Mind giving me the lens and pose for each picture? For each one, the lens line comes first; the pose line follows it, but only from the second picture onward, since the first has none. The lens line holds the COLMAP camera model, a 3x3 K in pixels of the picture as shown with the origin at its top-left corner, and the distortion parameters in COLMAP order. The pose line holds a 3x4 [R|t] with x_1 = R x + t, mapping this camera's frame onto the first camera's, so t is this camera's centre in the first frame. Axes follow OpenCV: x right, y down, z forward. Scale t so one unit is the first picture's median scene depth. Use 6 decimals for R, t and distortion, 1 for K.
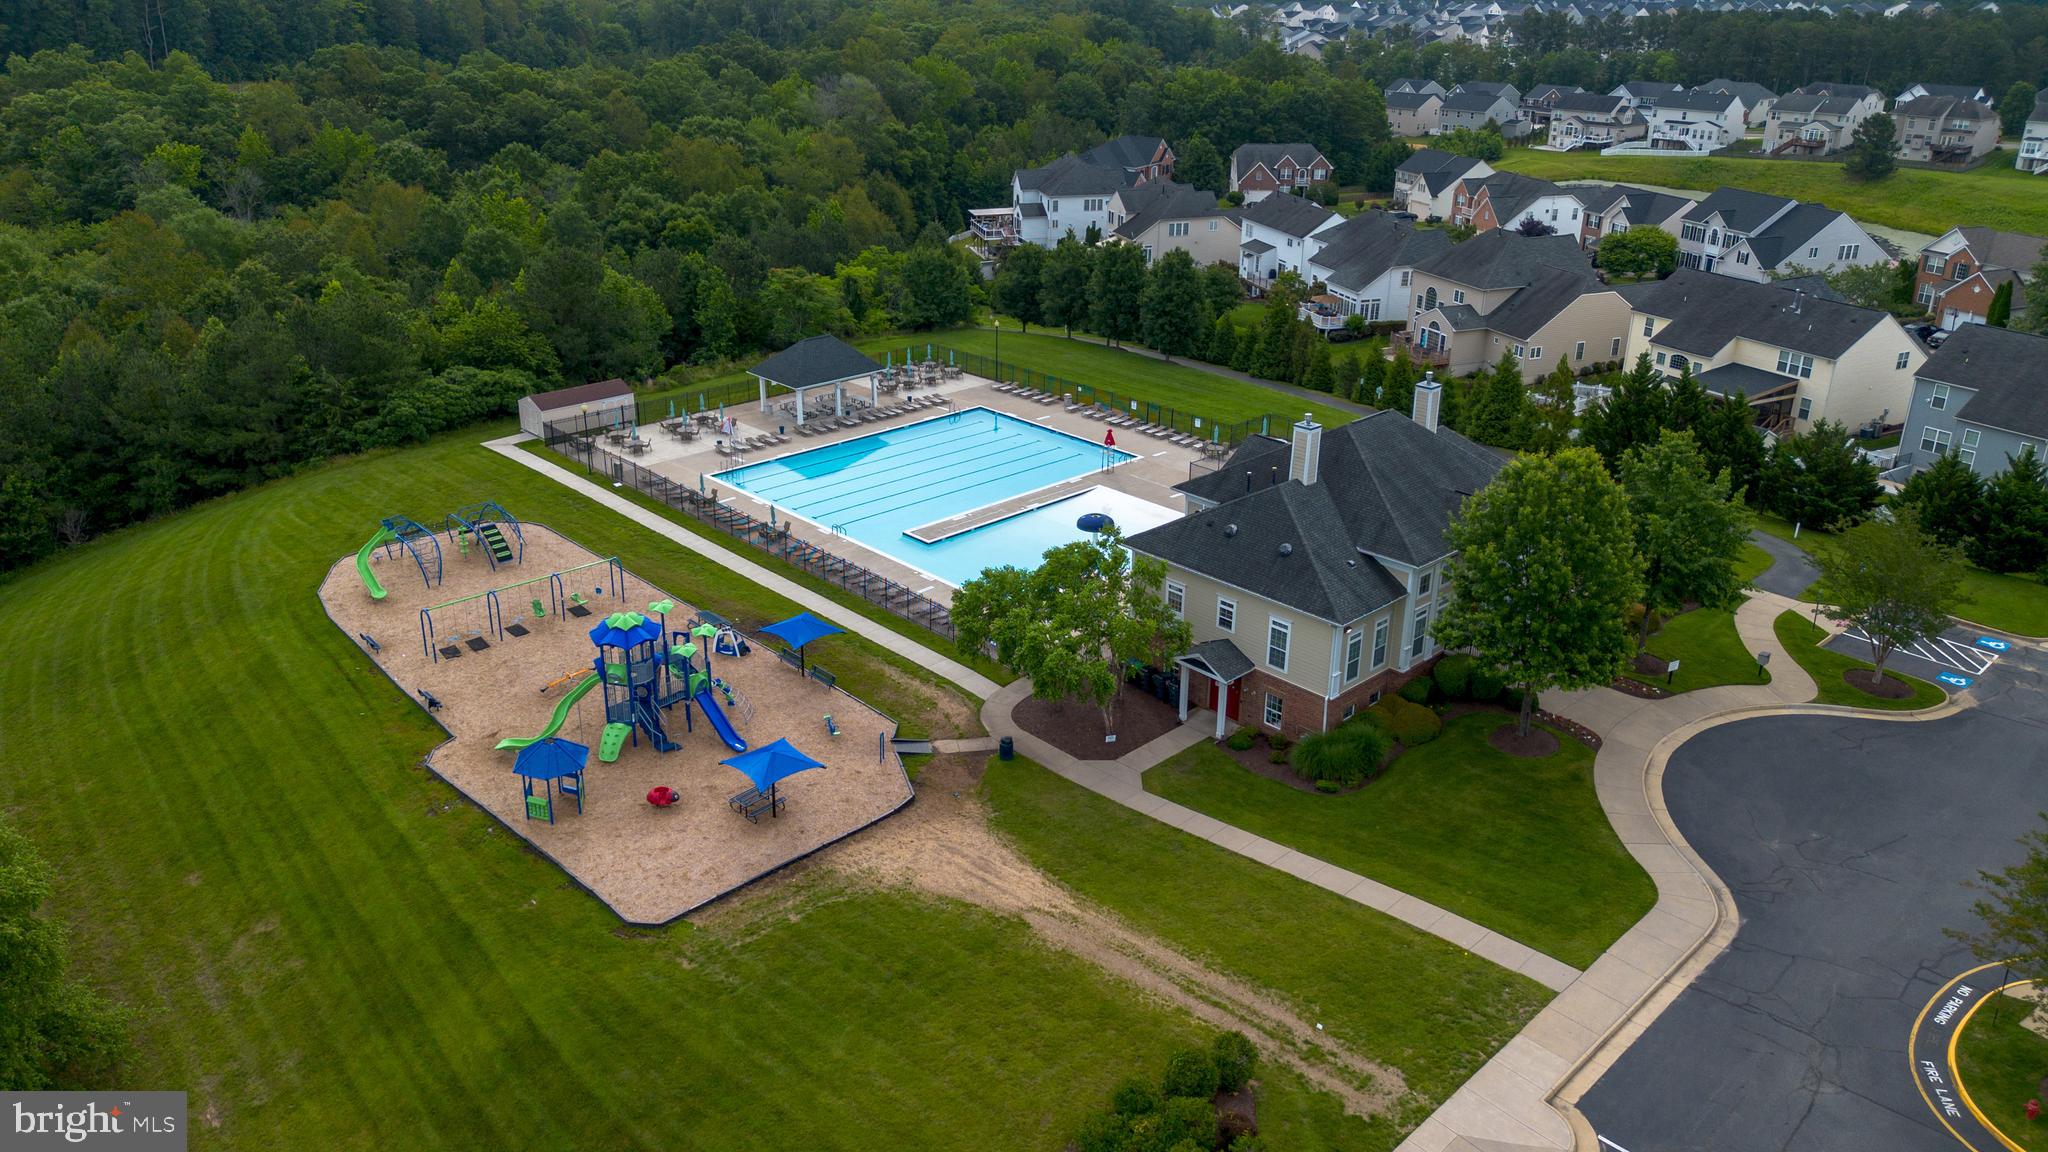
lens RADIAL K [[1436.1, 0, 1019.4], [0, 1436.1, 625.7], [0, 0, 1]] dist [0.061798, -0.054462]
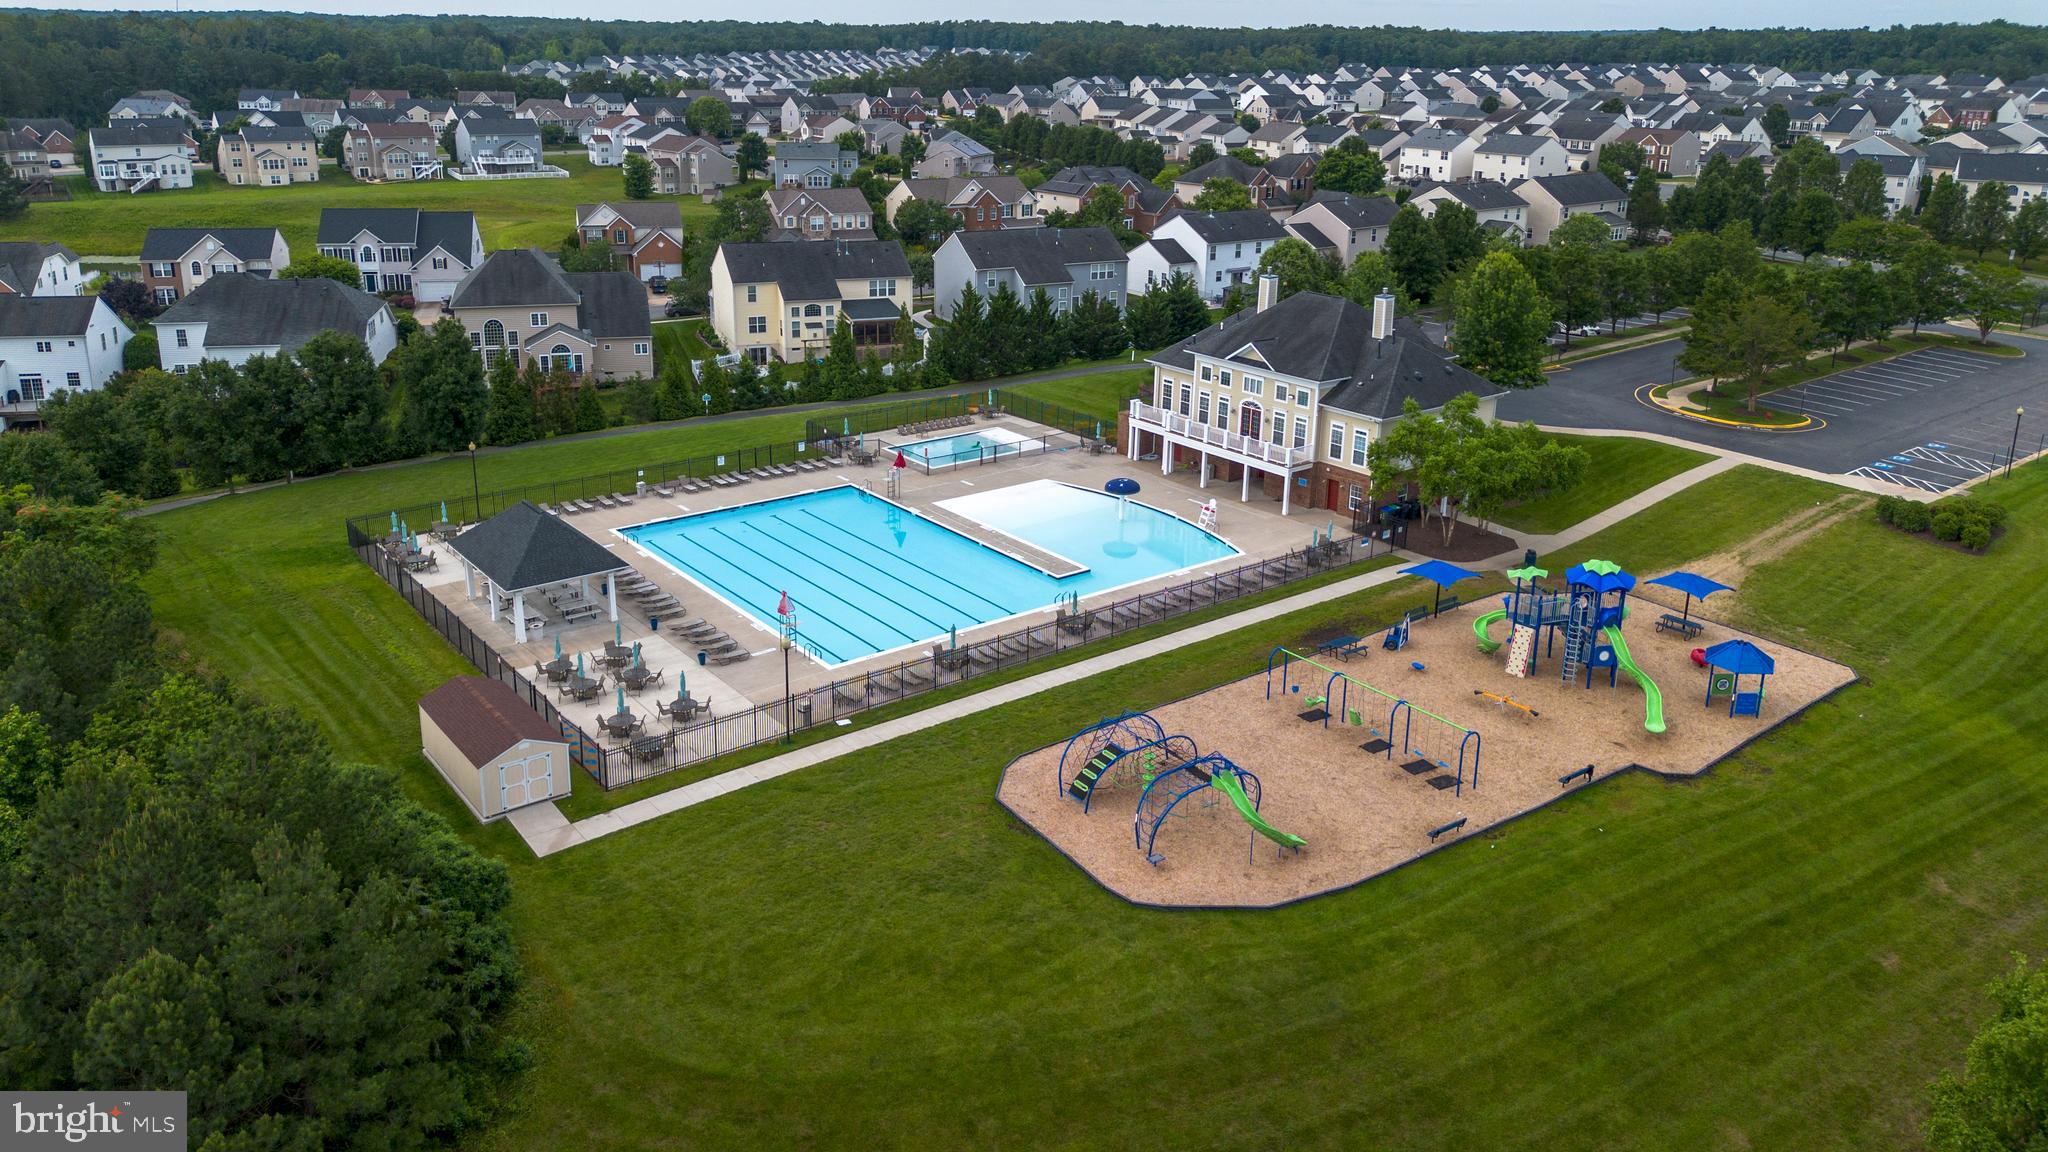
lens RADIAL K [[1440.7, 0, 980.2], [0, 1440.7, 570.3], [0, 0, 1]] dist [0.082868, -0.086538]
pose [[0.119932, -0.354092, 0.927489, -0.799187], [0.409387, 0.868743, 0.278727, -0.294025], [-0.904444, 0.346273, 0.249151, 0.691473]]
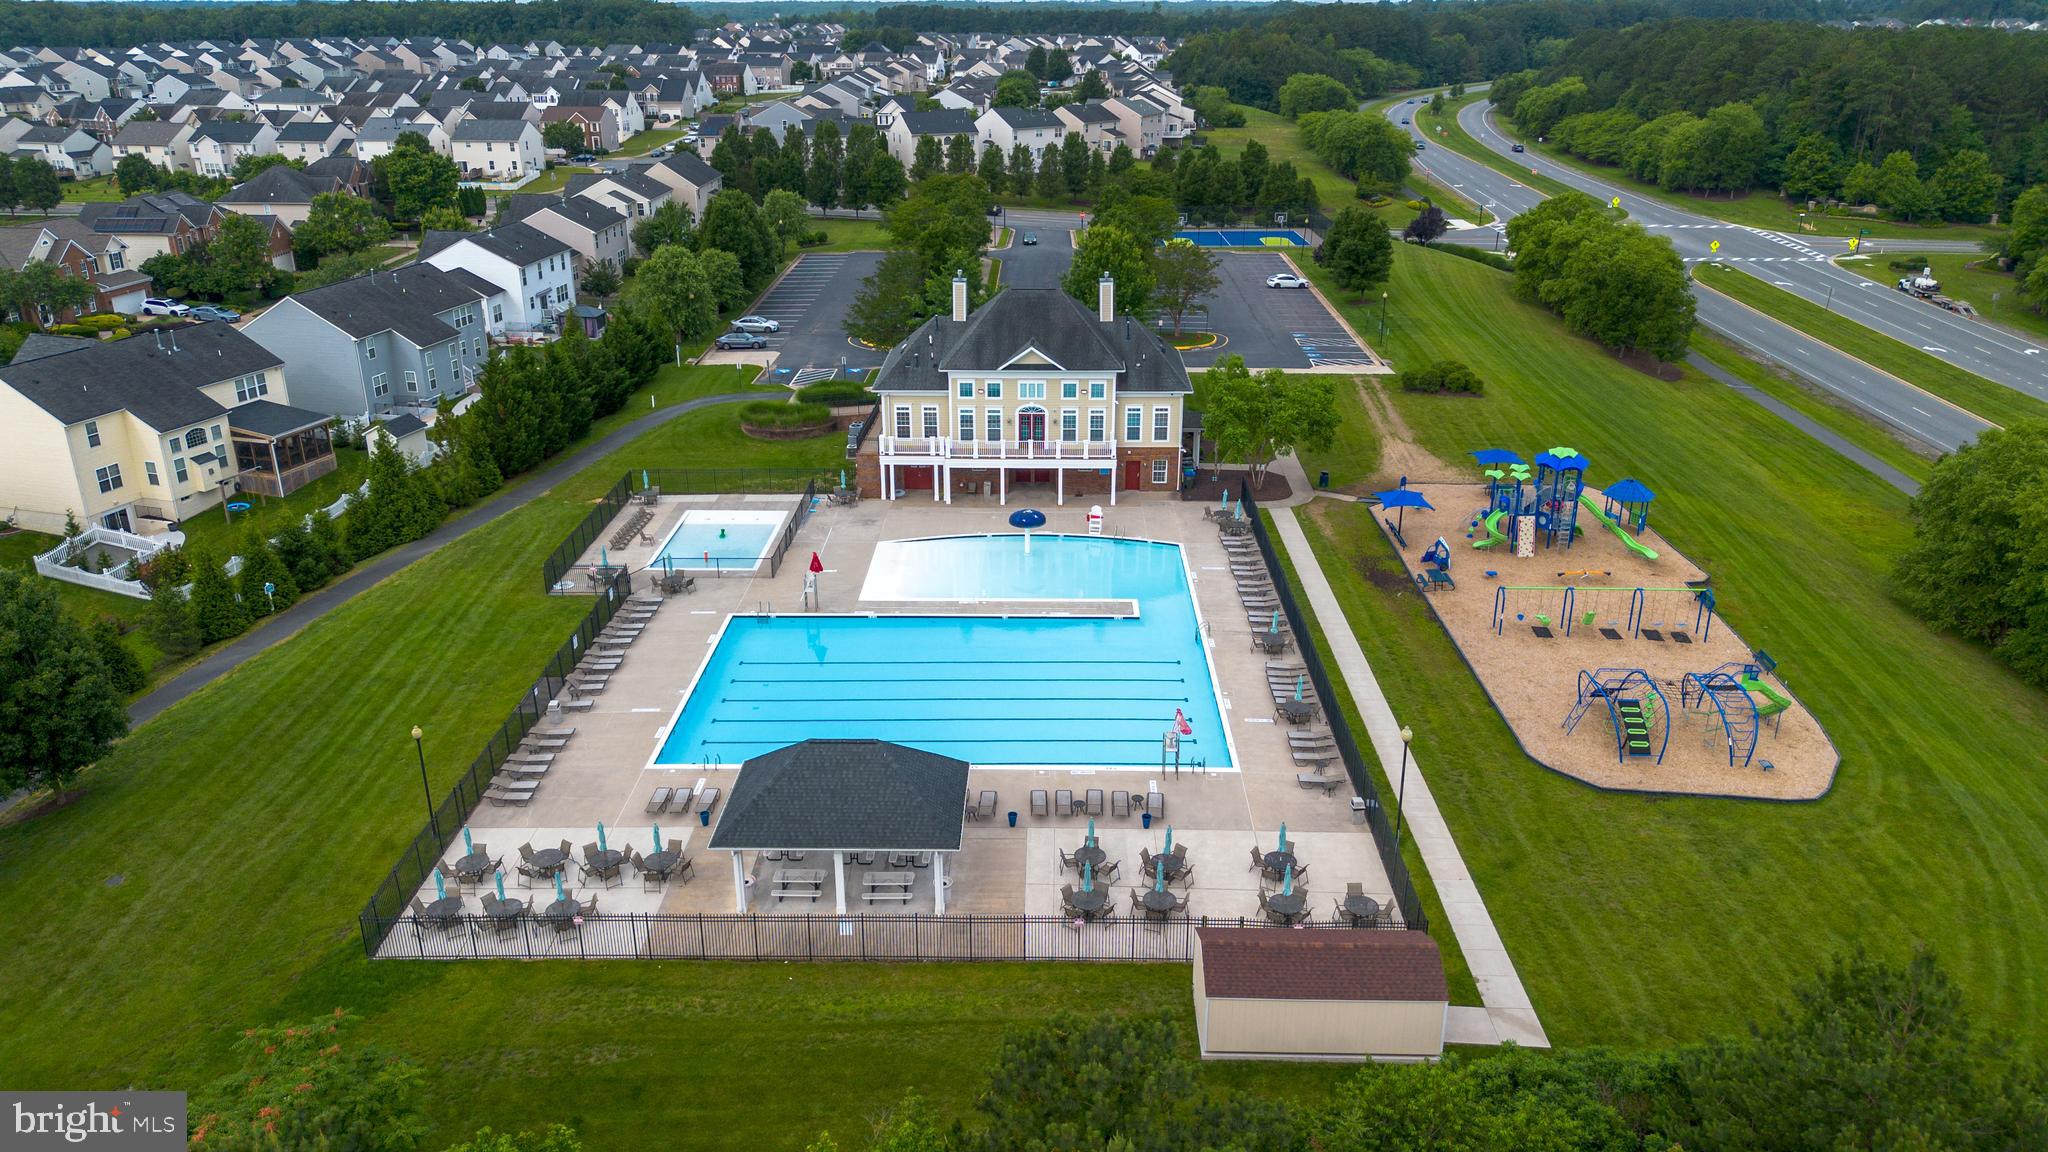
lens RADIAL K [[1436.1, 0, 1019.4], [0, 1436.1, 625.7], [0, 0, 1]] dist [0.061798, -0.054462]
pose [[-0.705316, -0.285581, 0.648824, -0.505768], [0.296013, 0.713000, 0.635615, -0.539914], [-0.644131, 0.640370, -0.418355, 1.201337]]
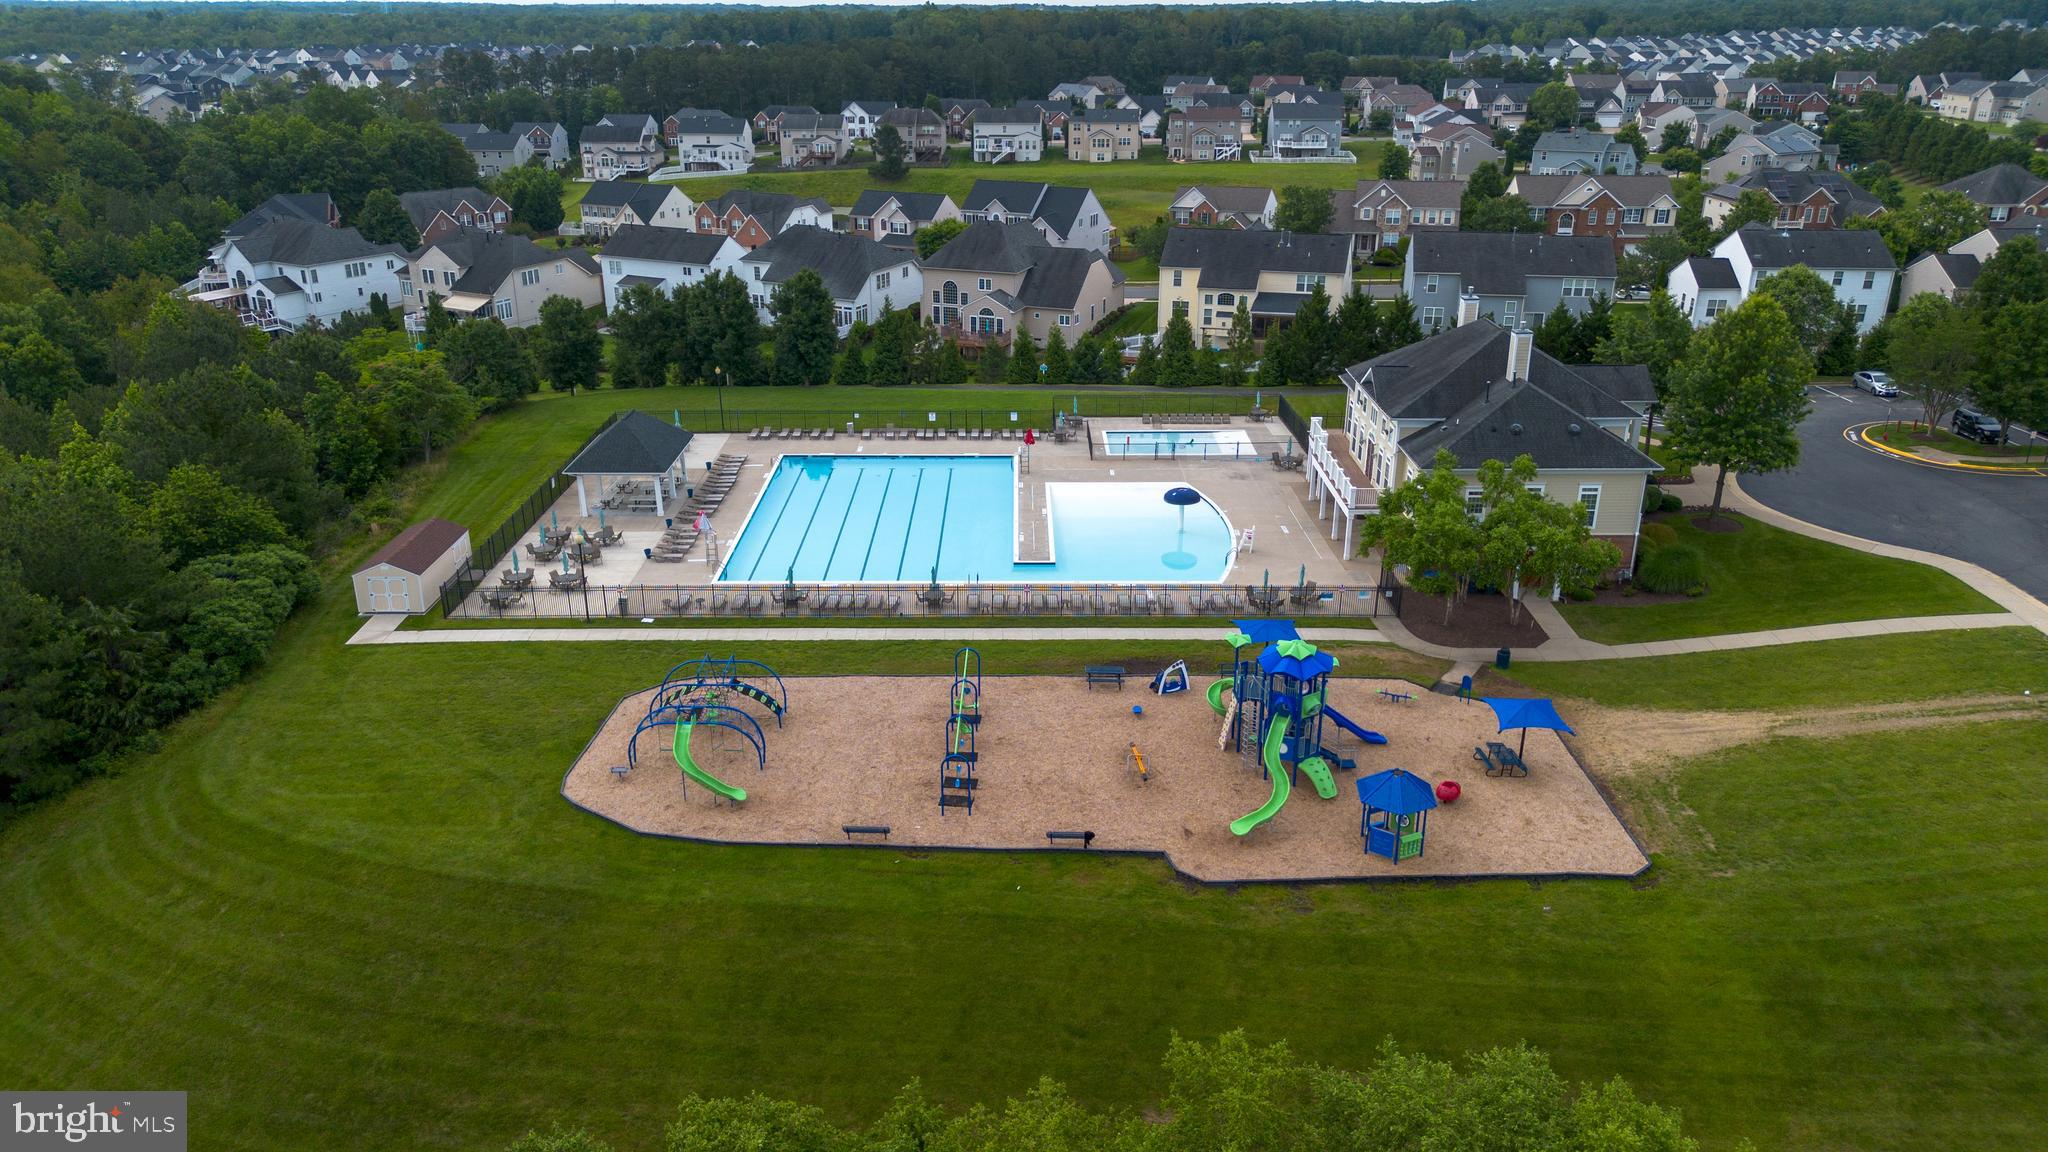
lens RADIAL K [[1382.9, 0, 1008.3], [0, 1382.9, 670.4], [0, 0, 1]] dist [0.063959, -0.056507]
pose [[0.696832, -0.318504, 0.642635, -0.593718], [0.312249, 0.941342, 0.127967, -0.098957], [-0.645698, 0.111490, 0.755410, 0.268064]]
